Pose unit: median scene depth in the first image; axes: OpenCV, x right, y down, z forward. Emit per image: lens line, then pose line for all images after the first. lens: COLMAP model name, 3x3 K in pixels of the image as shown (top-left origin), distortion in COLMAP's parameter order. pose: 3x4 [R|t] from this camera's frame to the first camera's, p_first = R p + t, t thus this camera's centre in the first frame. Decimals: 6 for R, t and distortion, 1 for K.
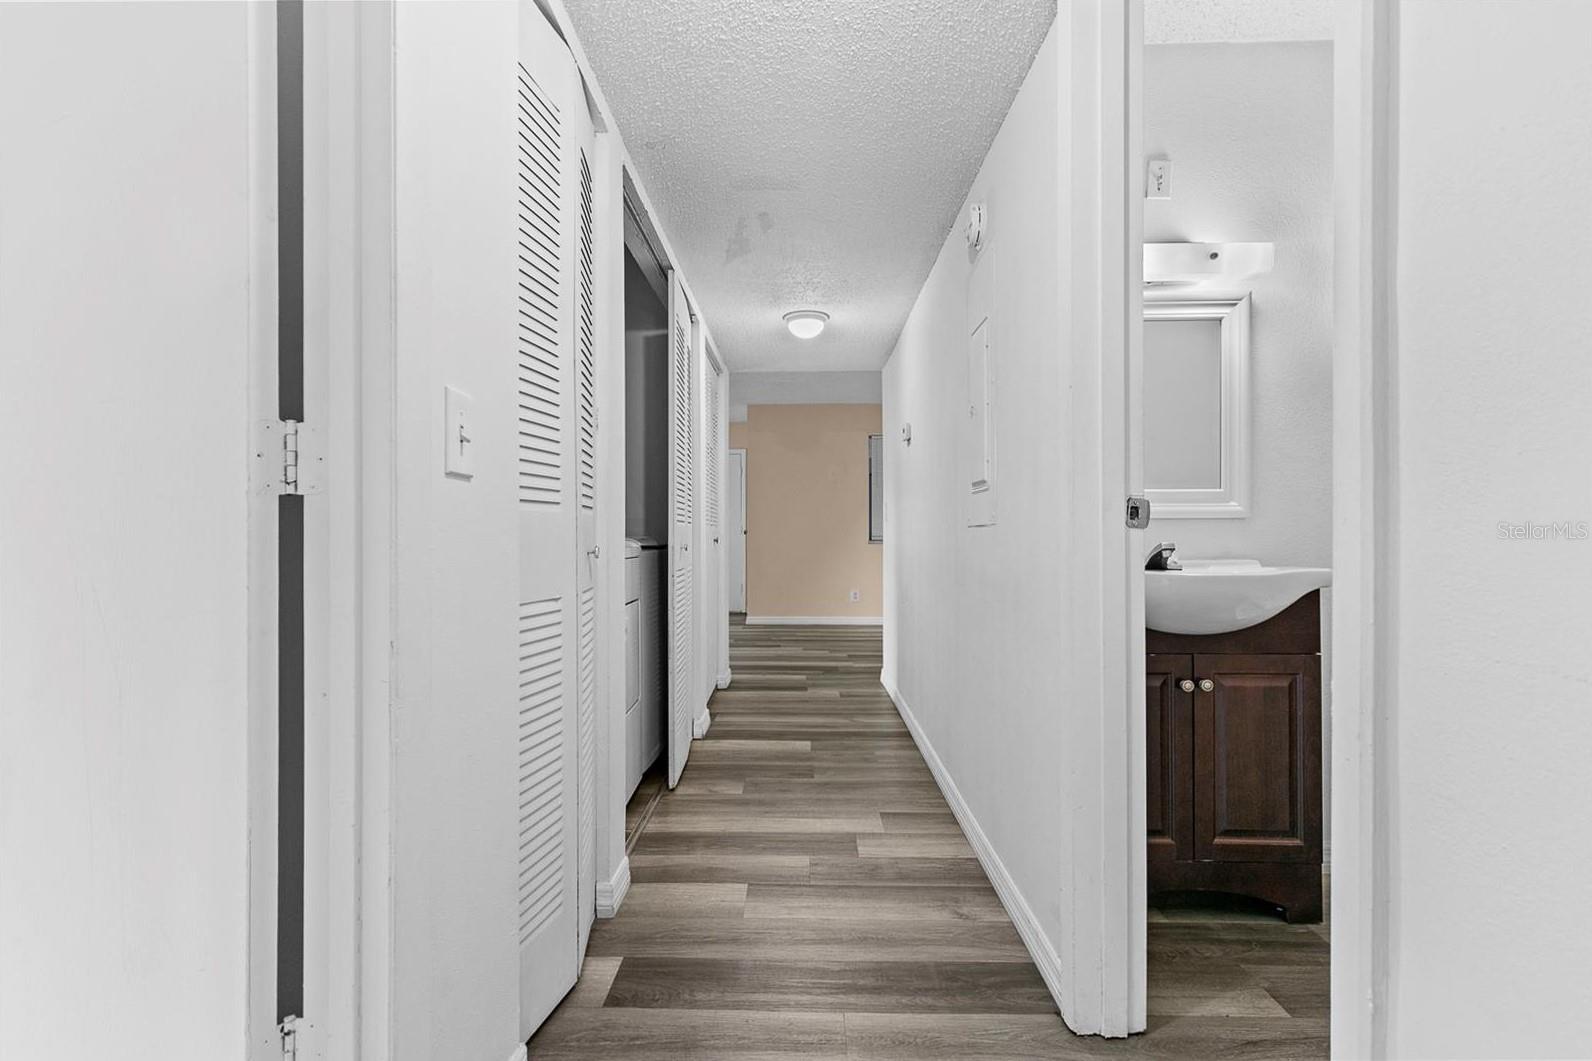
lens RADIAL K [[740.8, 0, 799.3], [0, 740.8, 537.6], [0, 0, 1]] dist [0.000556, -0.000921]
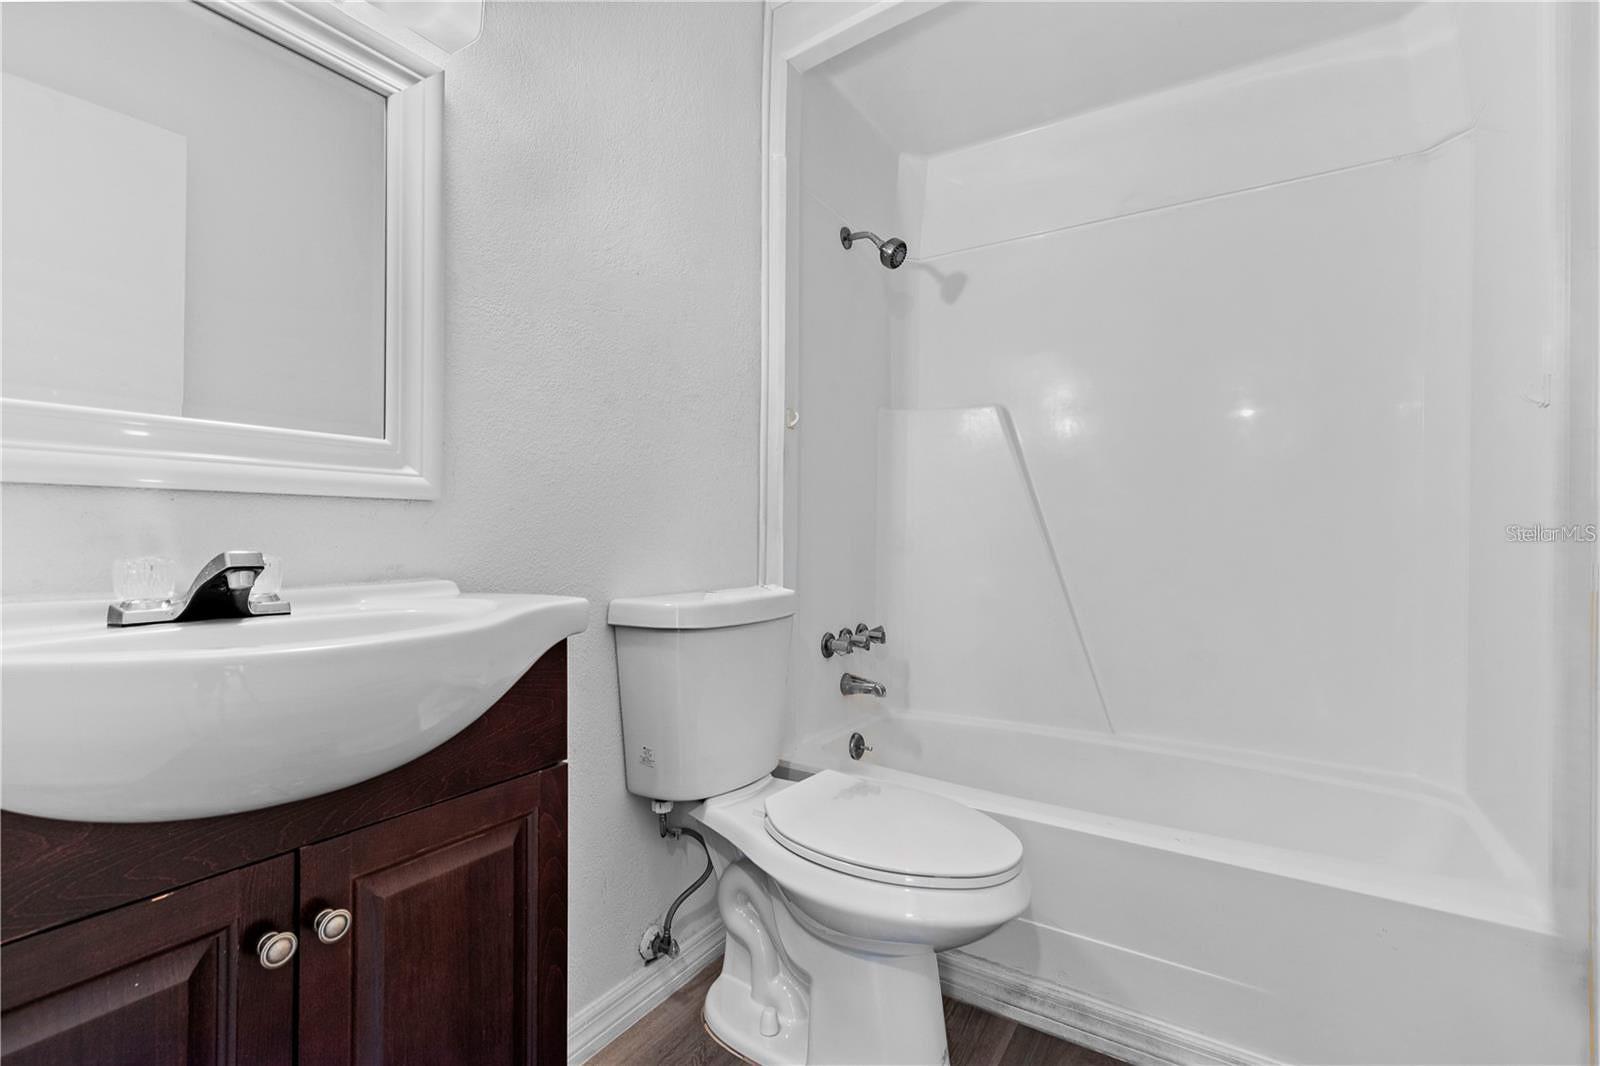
lens RADIAL K [[744.6, 0, 803.3], [0, 744.6, 540.2], [0, 0, 1]] dist [0.000556, -0.000921]
pose [[0.537955, -0.004085, 0.842964, 0.322491], [-0.012228, 0.999845, 0.012648, -0.008186], [-0.842885, -0.017112, 0.537822, 0.532995]]
